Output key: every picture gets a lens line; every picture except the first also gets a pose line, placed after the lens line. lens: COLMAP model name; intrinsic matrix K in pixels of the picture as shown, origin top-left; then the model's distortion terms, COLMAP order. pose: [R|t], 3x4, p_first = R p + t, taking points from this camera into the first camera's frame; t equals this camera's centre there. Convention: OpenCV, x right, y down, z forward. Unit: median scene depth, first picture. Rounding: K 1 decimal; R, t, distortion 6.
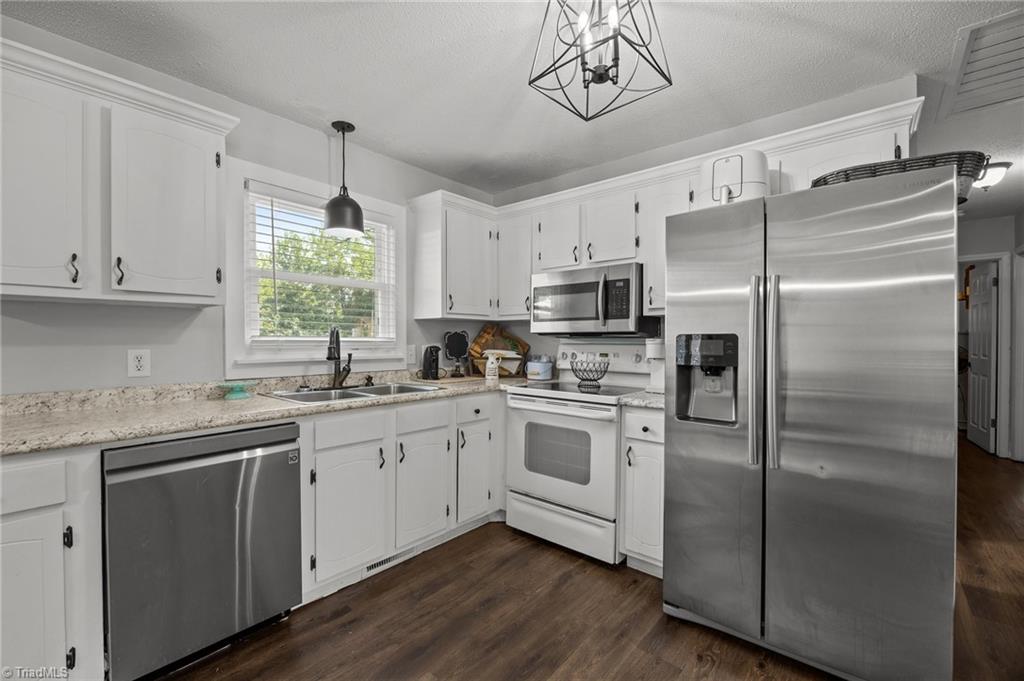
lens RADIAL K [[439.8, 0, 512.5], [0, 439.8, 341.4], [0, 0, 1]] dist [-0.004717, -0.000431]
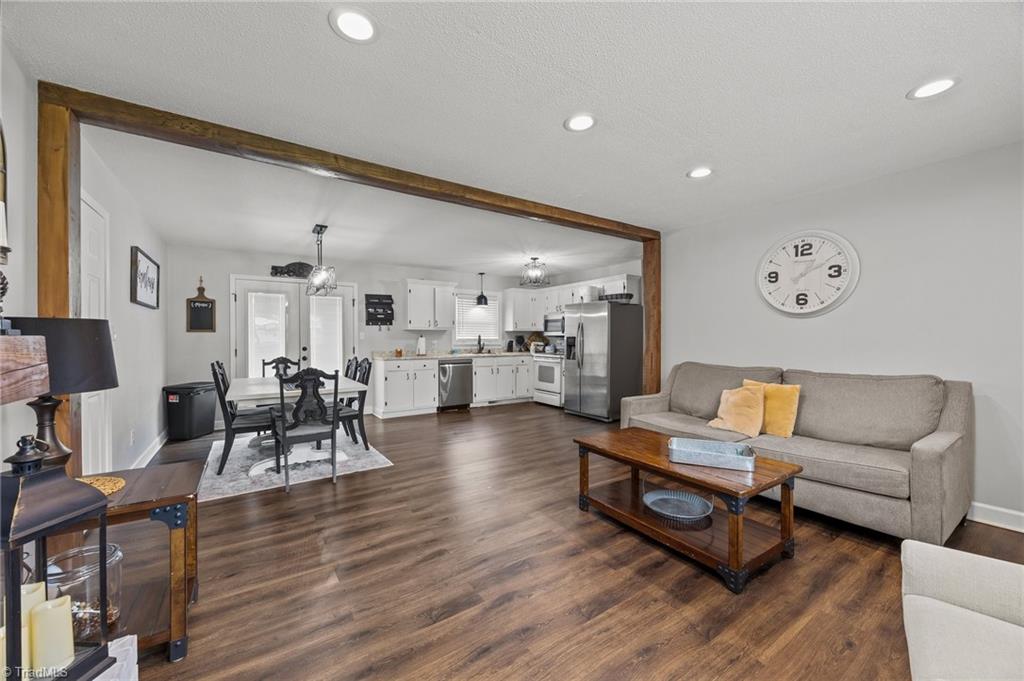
lens RADIAL K [[394.5, 0, 512.3], [0, 394.5, 338.0], [0, 0, 1]] dist [-0.000530, 0.000060]
pose [[0.962876, -0.001137, -0.269942, 0.619228], [0.001211, 0.999999, 0.000105, -0.006891], [0.269942, -0.000428, 0.962877, -1.748265]]
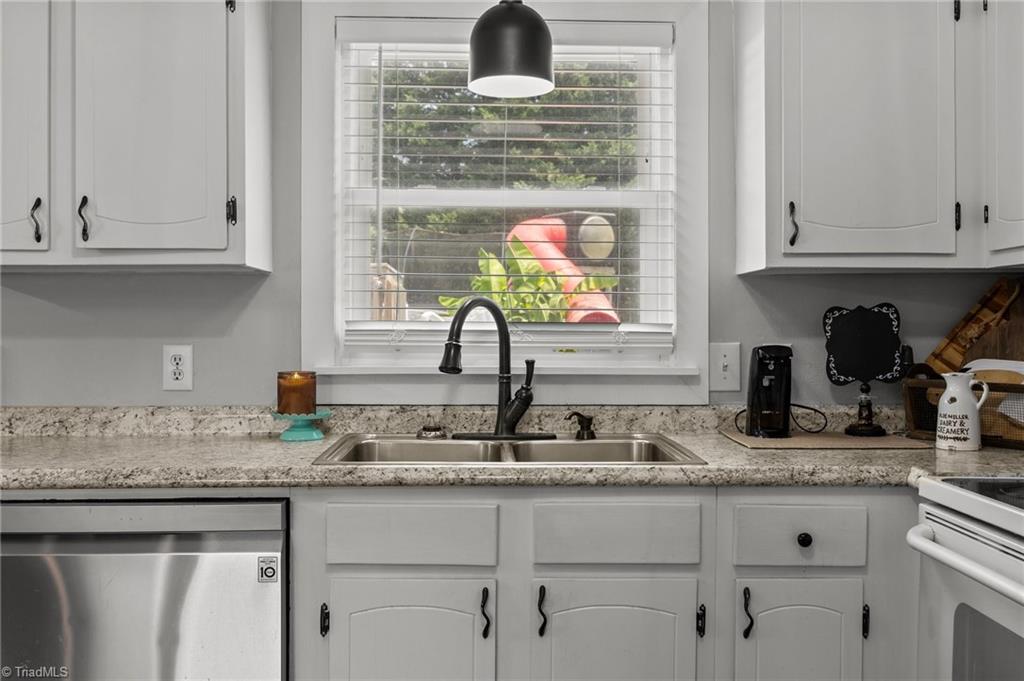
lens RADIAL K [[960.3, 0, 511.0], [0, 960.3, 344.0], [0, 0, 1]] dist [-0.006405, 0.000000]
pose [[0.659499, 0.008976, -0.751652, 0.335908], [-0.002200, 0.999947, 0.010011, 0.001827], [0.751702, -0.004949, 0.659484, 0.356558]]
